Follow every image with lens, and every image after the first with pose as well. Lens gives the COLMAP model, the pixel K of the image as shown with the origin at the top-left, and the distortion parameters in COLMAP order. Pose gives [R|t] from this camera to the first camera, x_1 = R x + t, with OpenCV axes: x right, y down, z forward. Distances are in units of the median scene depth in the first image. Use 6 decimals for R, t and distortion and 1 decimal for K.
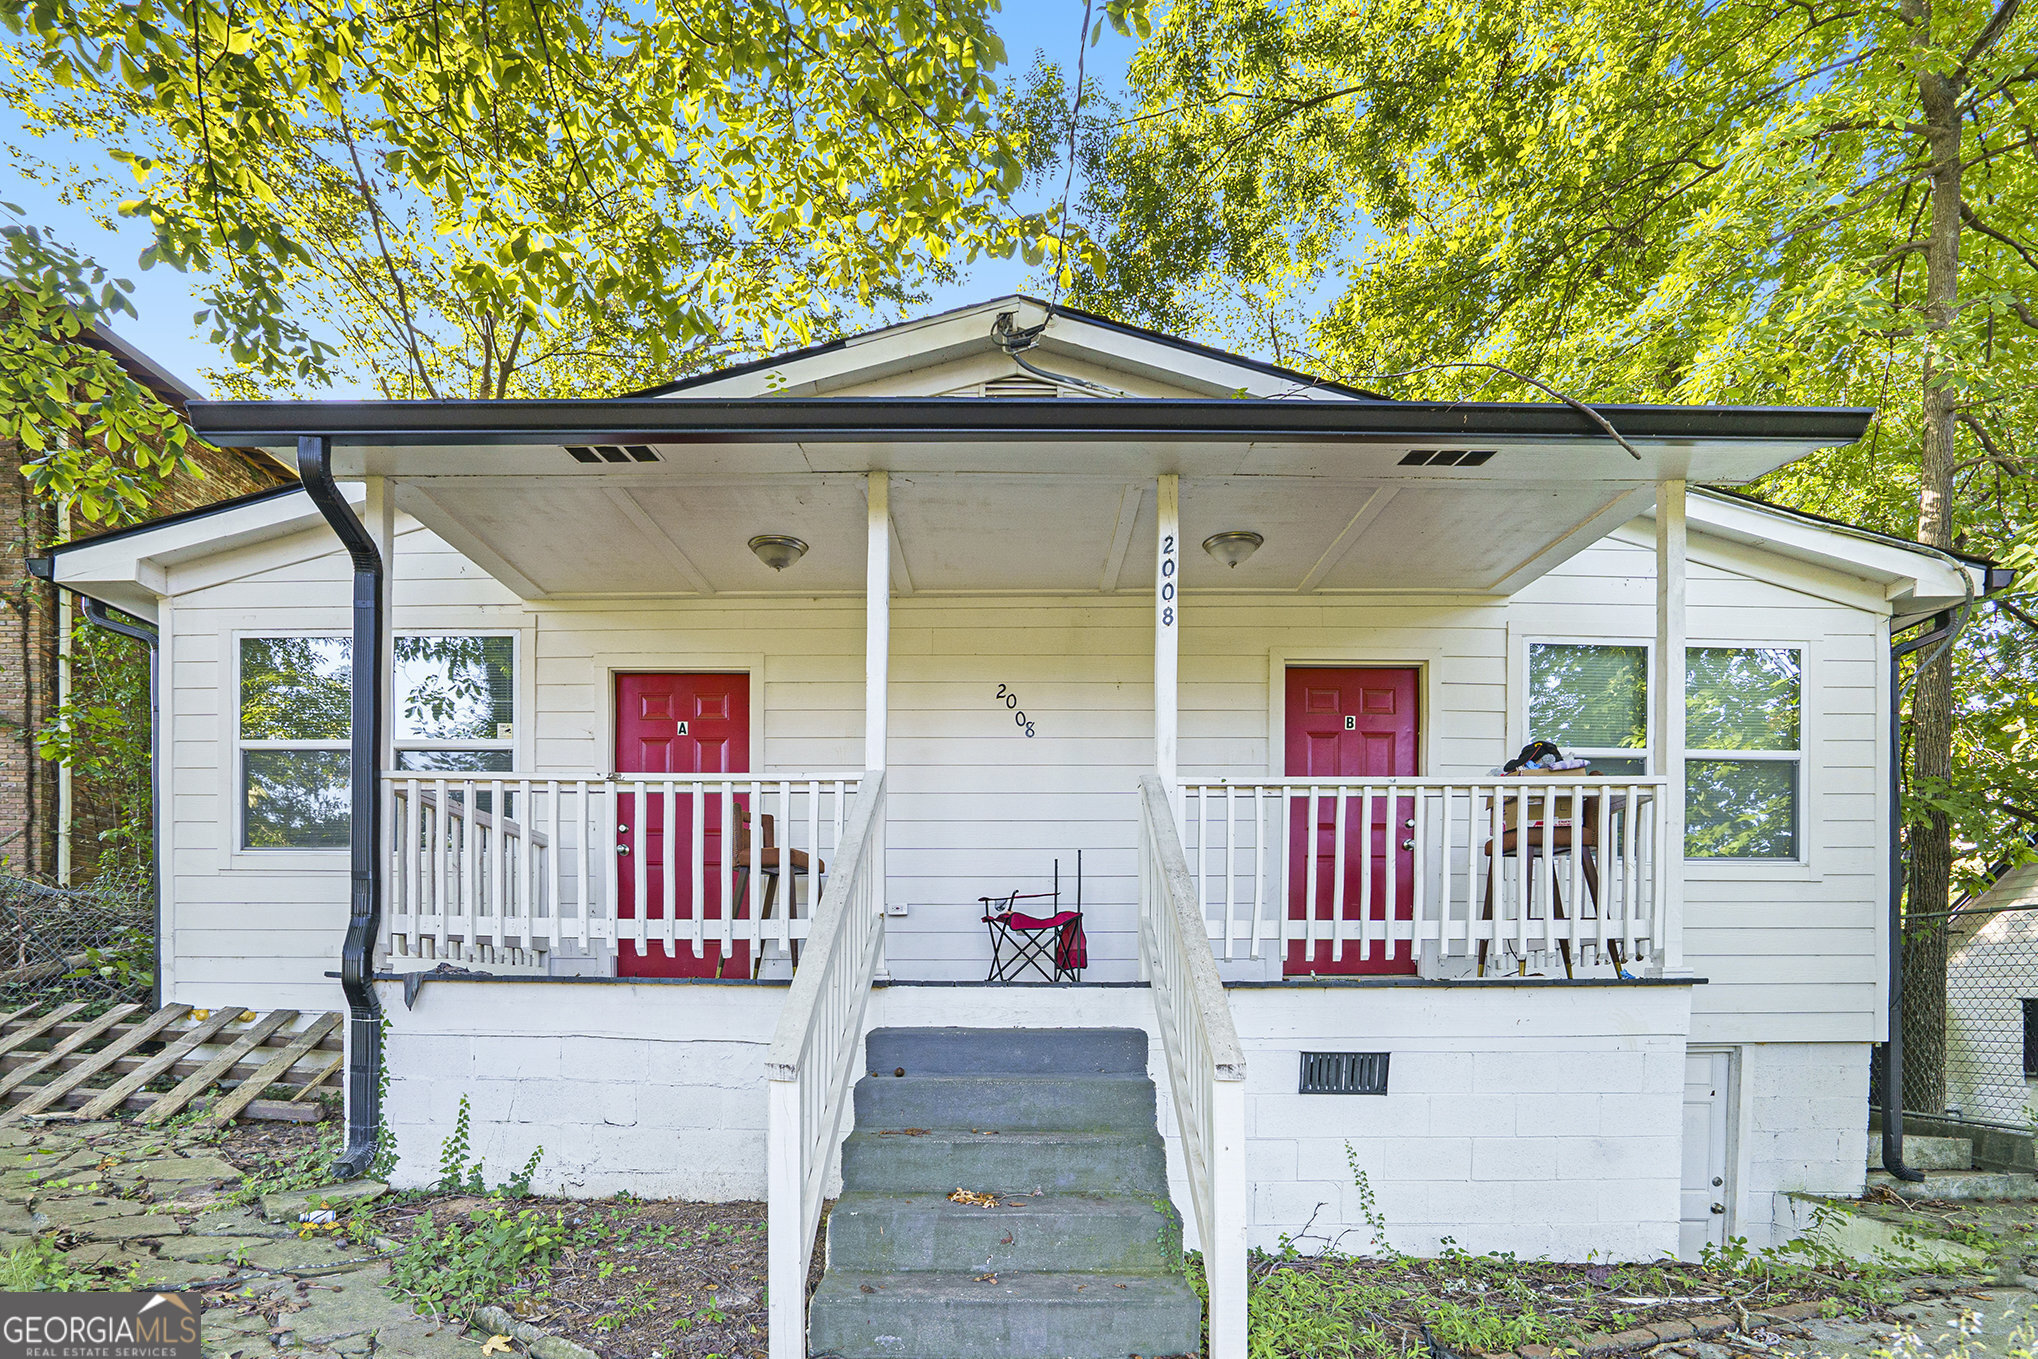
lens RADIAL K [[957.6, 0, 1019.8], [0, 957.6, 861.4], [0, 0, 1]] dist [-0.039182, 0.006394]
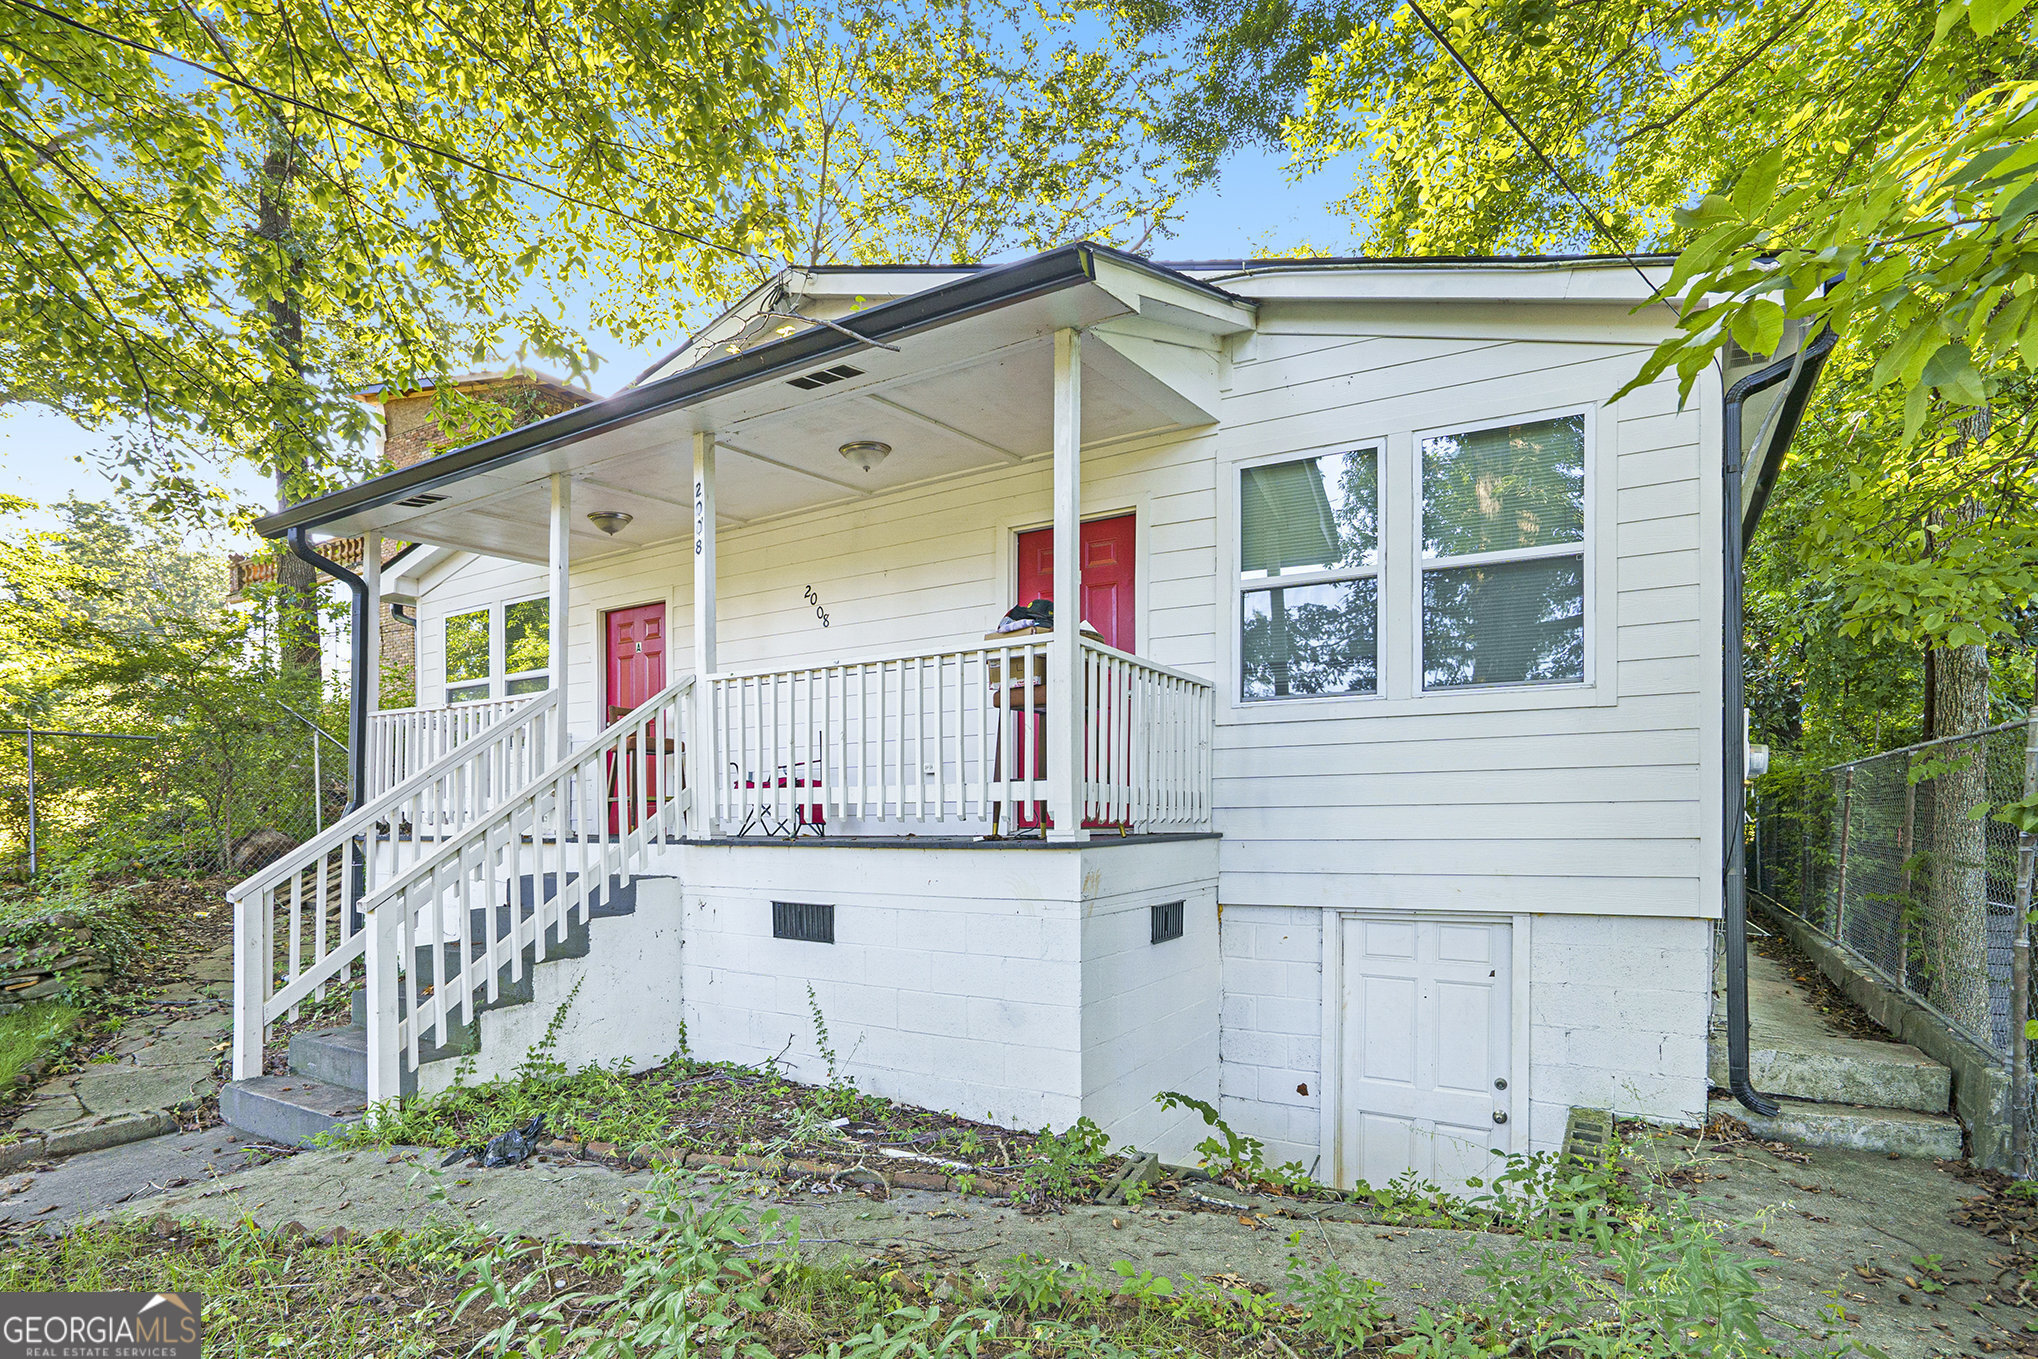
lens RADIAL K [[980.7, 0, 1017.6], [0, 980.7, 660.3], [0, 0, 1]] dist [-0.069156, 0.029792]
pose [[0.873595, -0.089684, -0.478319, 0.815544], [0.069037, 0.995771, -0.060617, -0.001769], [0.481733, 0.019933, 0.876091, 0.065321]]
